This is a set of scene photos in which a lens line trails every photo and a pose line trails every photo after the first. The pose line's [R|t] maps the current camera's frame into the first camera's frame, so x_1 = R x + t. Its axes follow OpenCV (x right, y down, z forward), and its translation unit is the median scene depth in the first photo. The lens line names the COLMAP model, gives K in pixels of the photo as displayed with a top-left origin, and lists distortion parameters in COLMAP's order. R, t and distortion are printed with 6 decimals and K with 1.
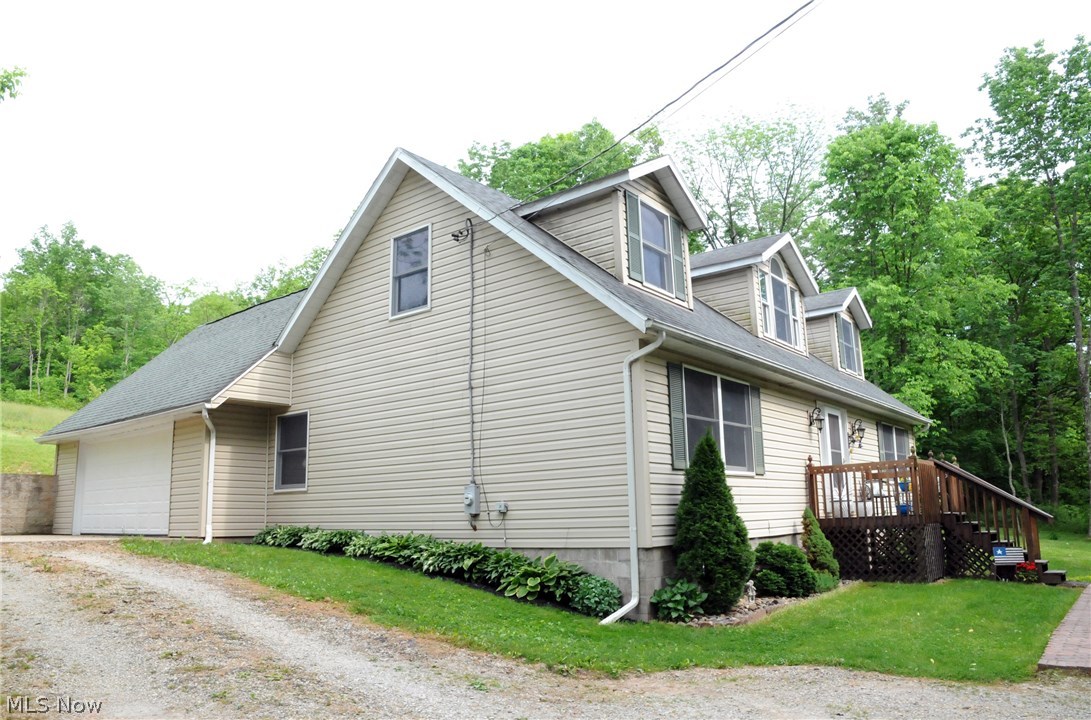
lens RADIAL K [[759.3, 0, 543.6], [0, 759.3, 364.2], [0, 0, 1]] dist [-0.057294, -0.000779]
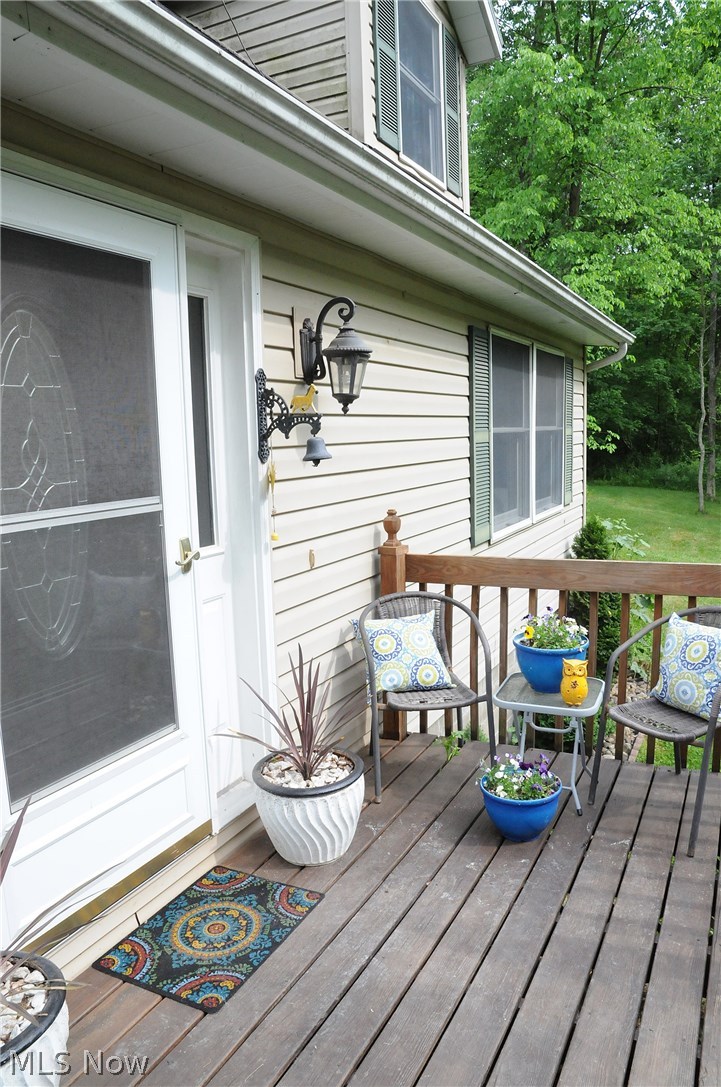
lens RADIAL K [[756.5, 0, 362.2], [0, 756.5, 542.9], [0, 0, 1]] dist [-0.057294, -0.000779]
pose [[0.982136, -0.034422, 0.184996, 0.004204], [-0.028737, 0.944157, 0.328240, -0.022631], [-0.185964, -0.327692, 0.926302, 0.445568]]
